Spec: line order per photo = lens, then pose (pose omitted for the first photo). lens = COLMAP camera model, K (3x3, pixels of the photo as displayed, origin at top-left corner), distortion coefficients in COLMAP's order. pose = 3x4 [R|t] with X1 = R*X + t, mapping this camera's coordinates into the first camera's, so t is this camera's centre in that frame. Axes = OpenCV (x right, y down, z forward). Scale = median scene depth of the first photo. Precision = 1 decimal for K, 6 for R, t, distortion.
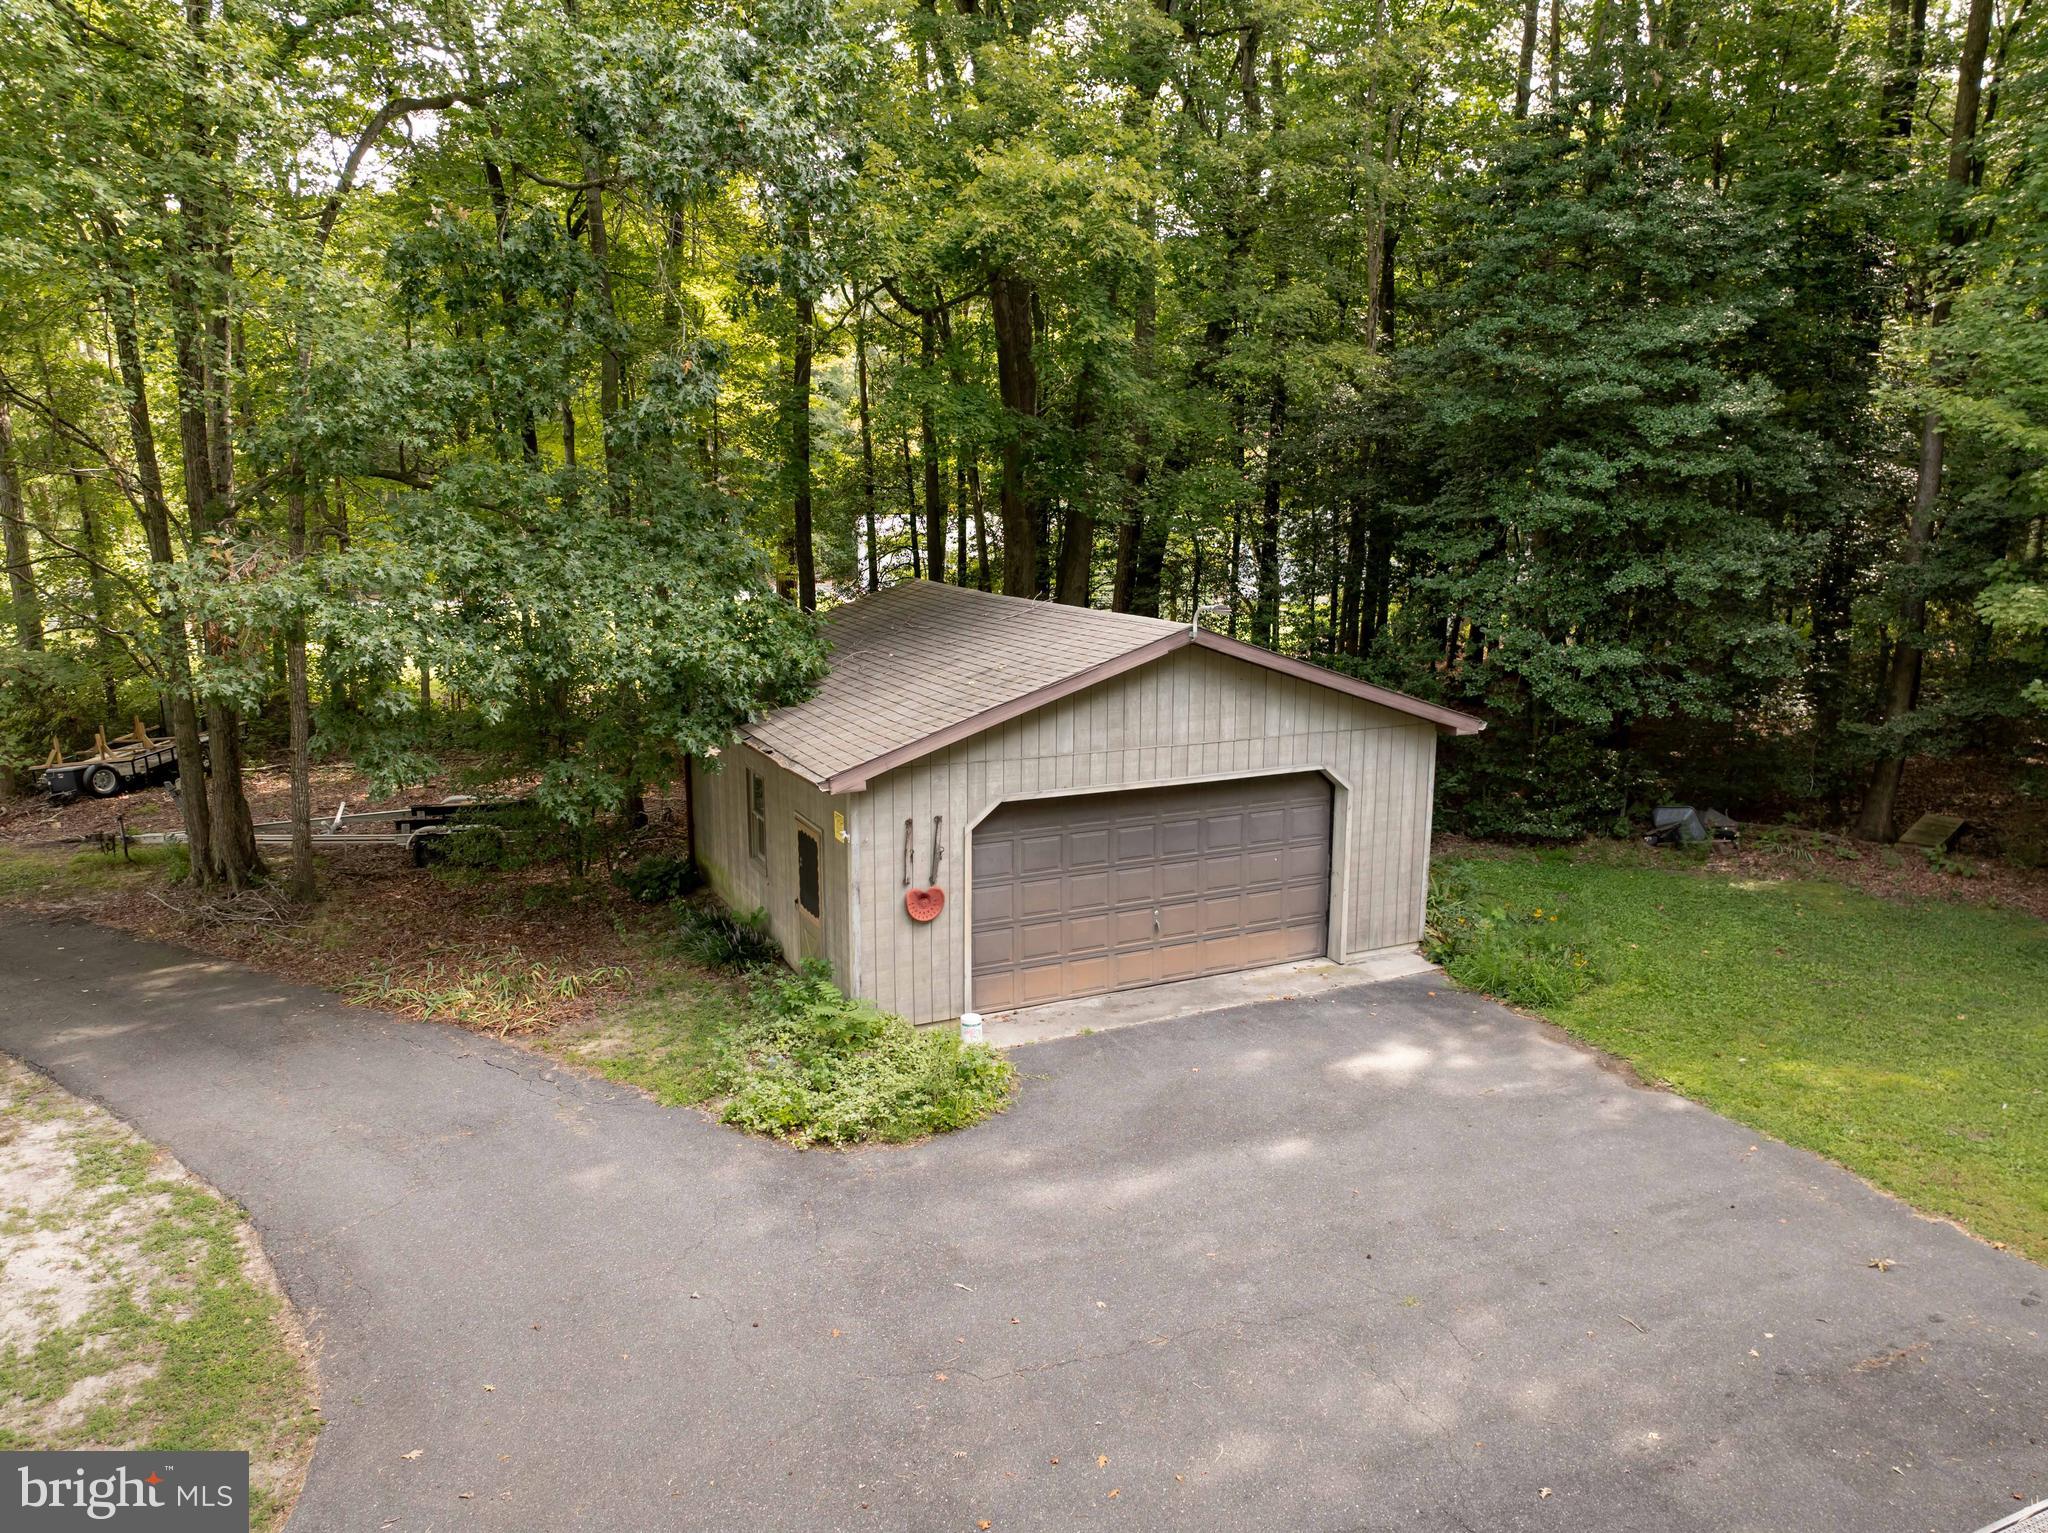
lens RADIAL K [[1441.8, 0, 1015.9], [0, 1441.8, 767.2], [0, 0, 1]] dist [-0.047017, 0.015566]
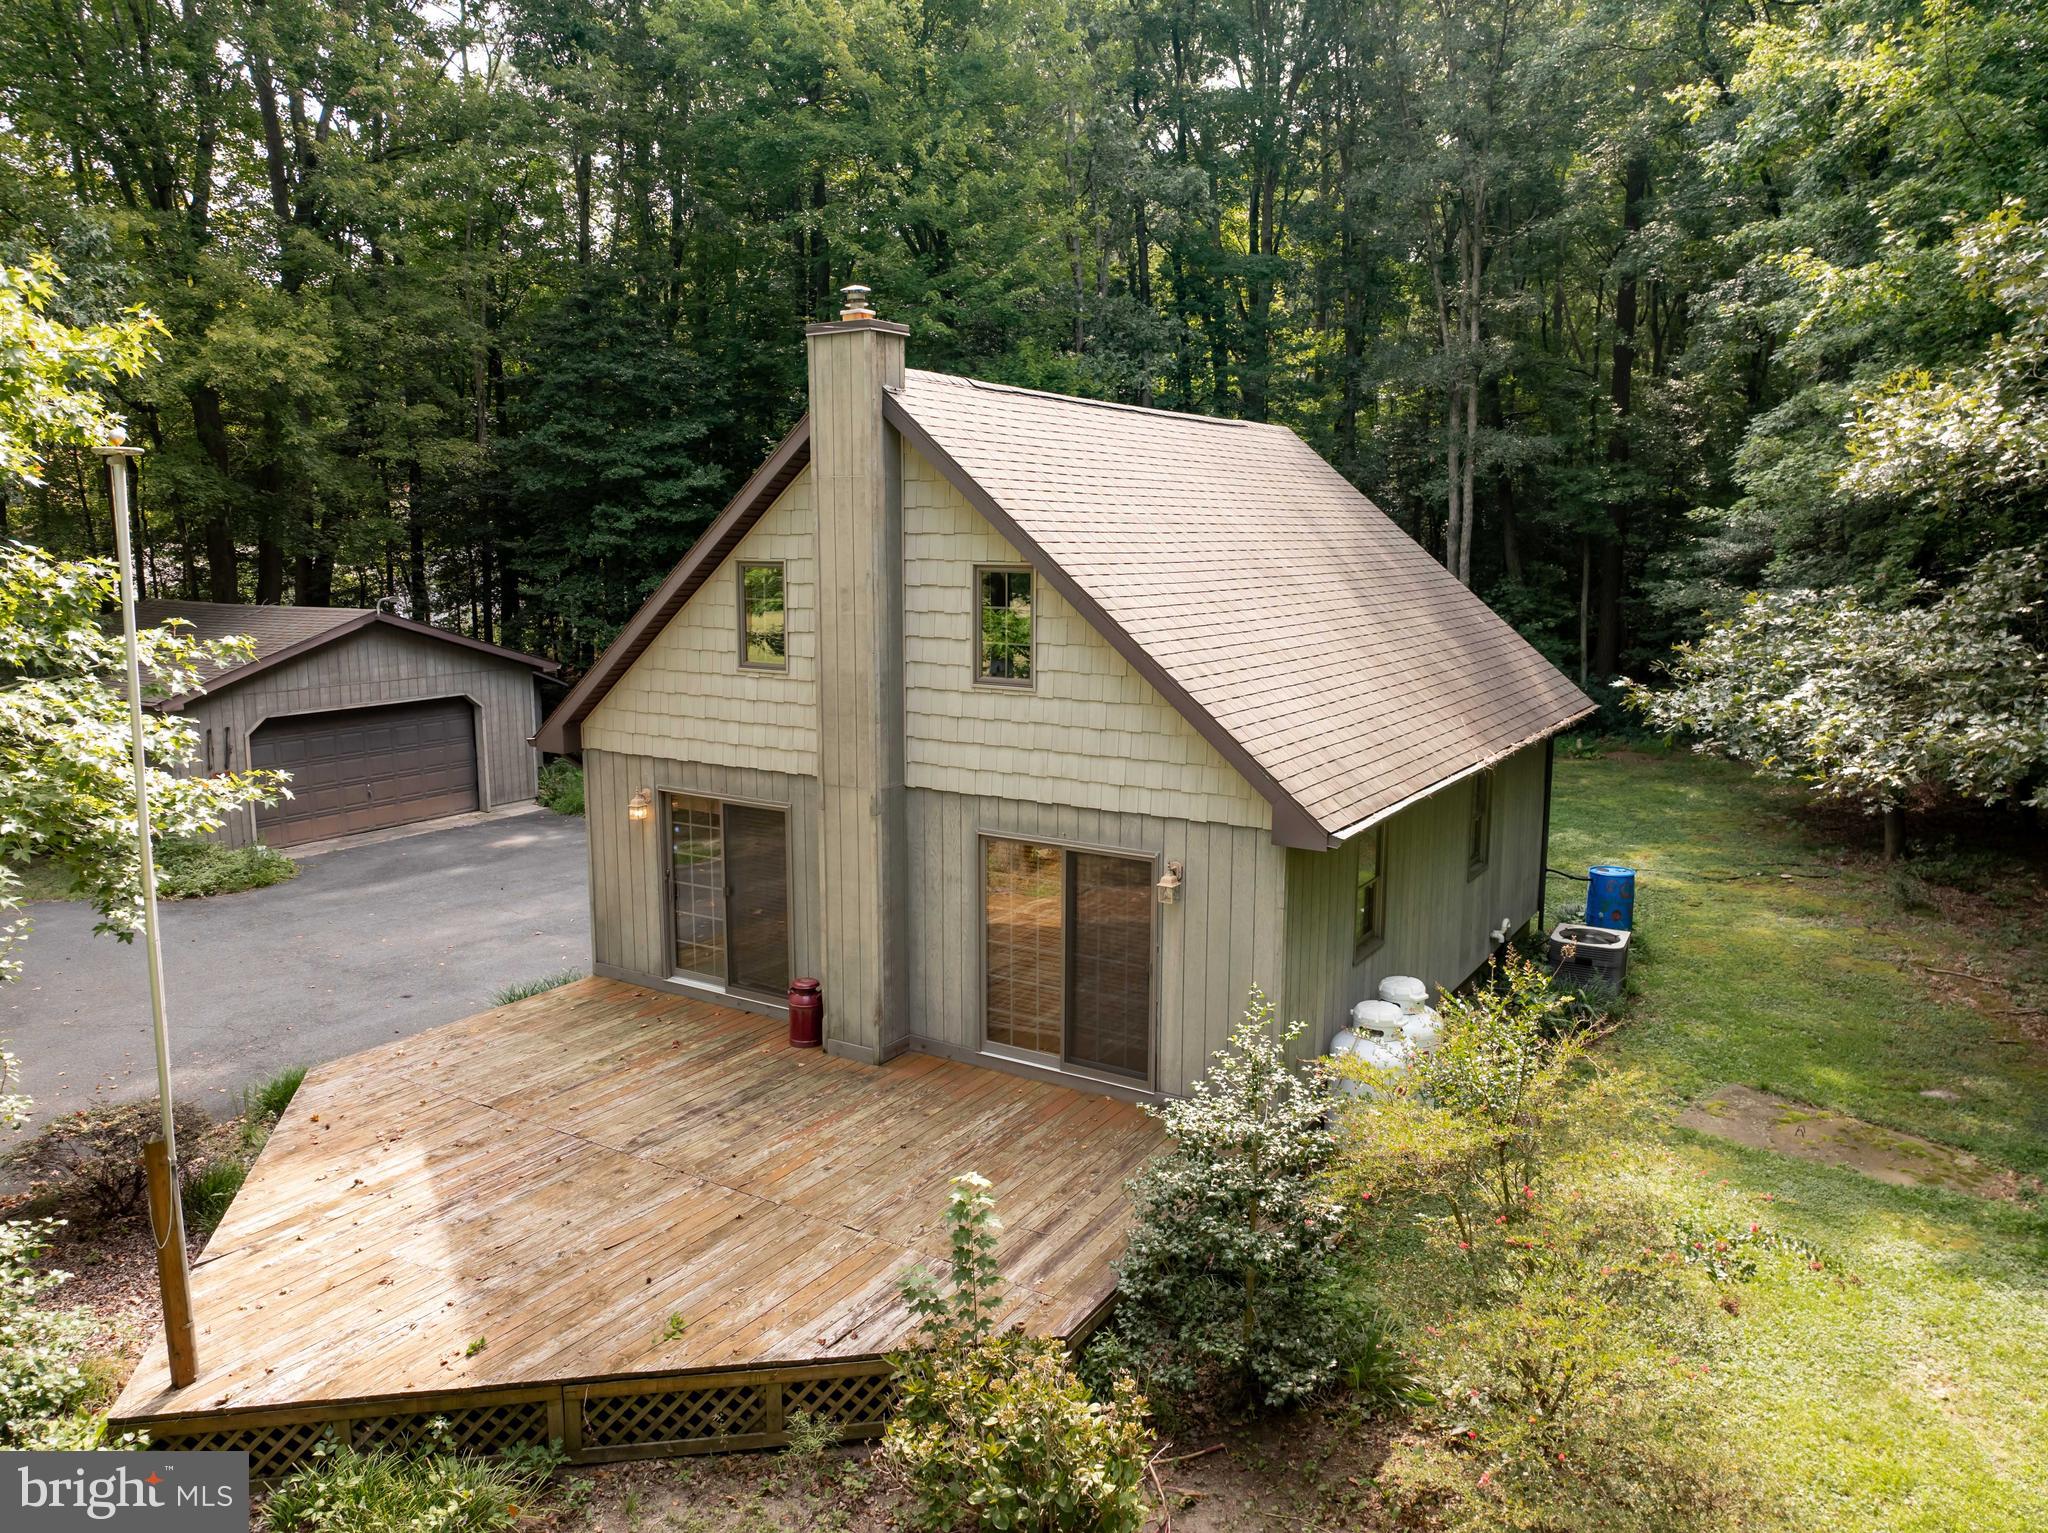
lens RADIAL K [[1441.8, 0, 1026.3], [0, 1441.8, 762.8], [0, 0, 1]] dist [-0.047017, 0.015566]
pose [[0.839957, -0.085861, 0.535817, -0.138556], [0.102588, 0.994723, -0.001421, 0.146682], [-0.532868, 0.056162, 0.844333, -0.756496]]
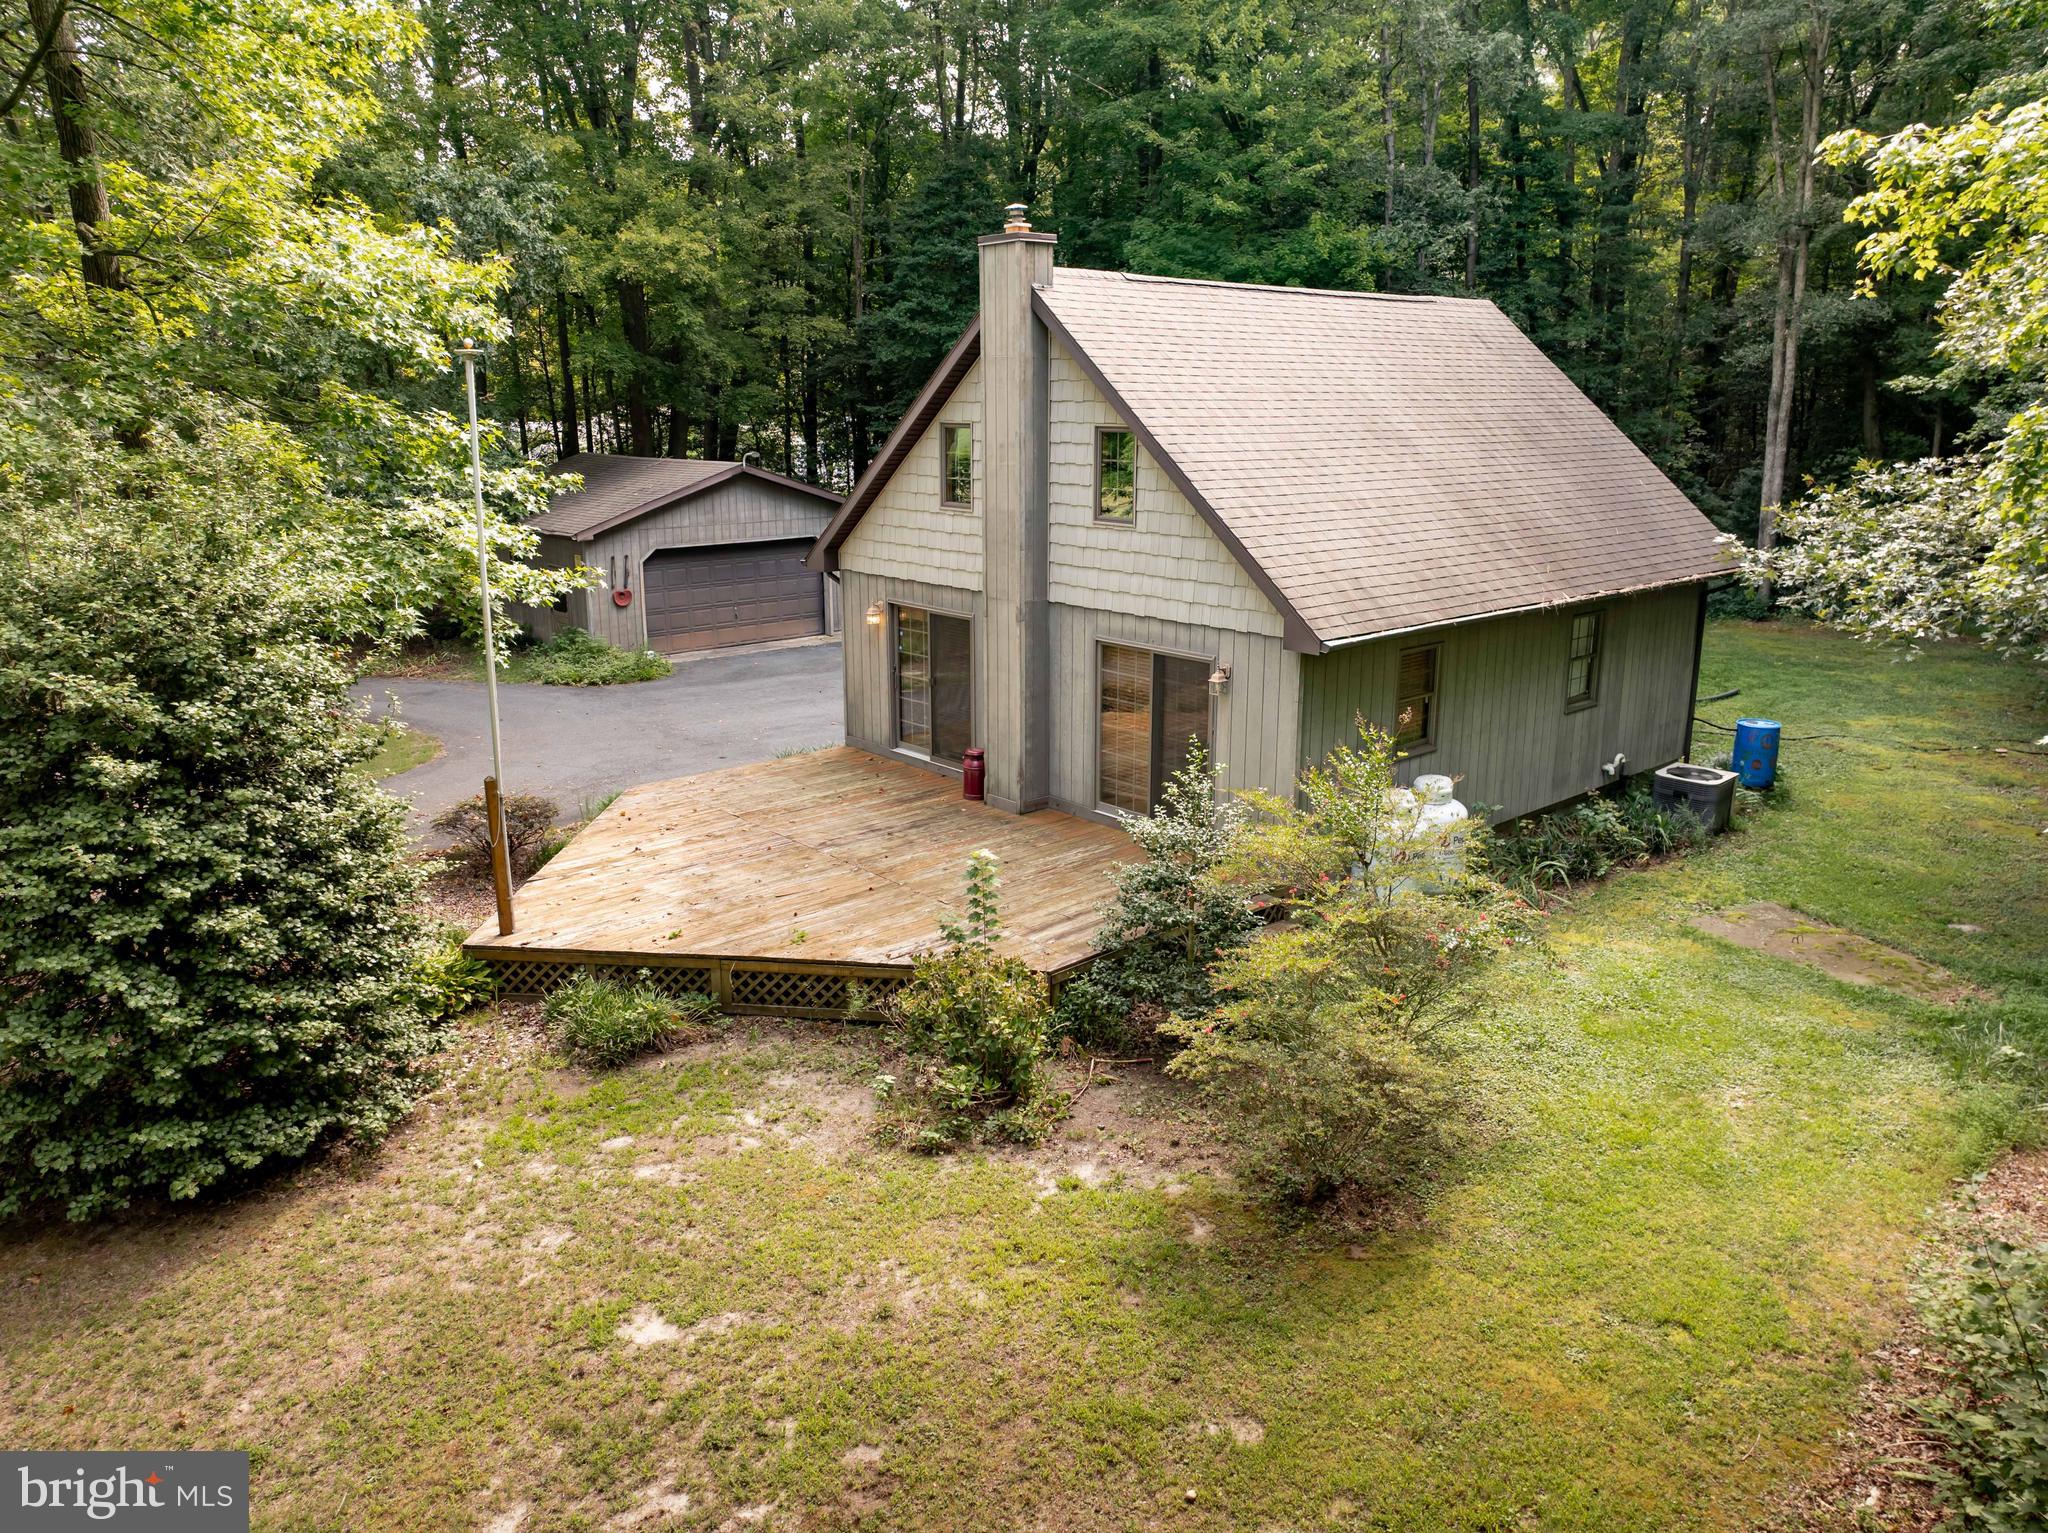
lens RADIAL K [[1441.8, 0, 1037.2], [0, 1441.8, 768.6], [0, 0, 1]] dist [-0.047017, 0.015566]
pose [[0.957508, -0.073910, 0.278776, -0.073736], [0.056219, 0.995895, 0.070943, 0.195436], [-0.282875, -0.052256, 0.957732, -1.023354]]
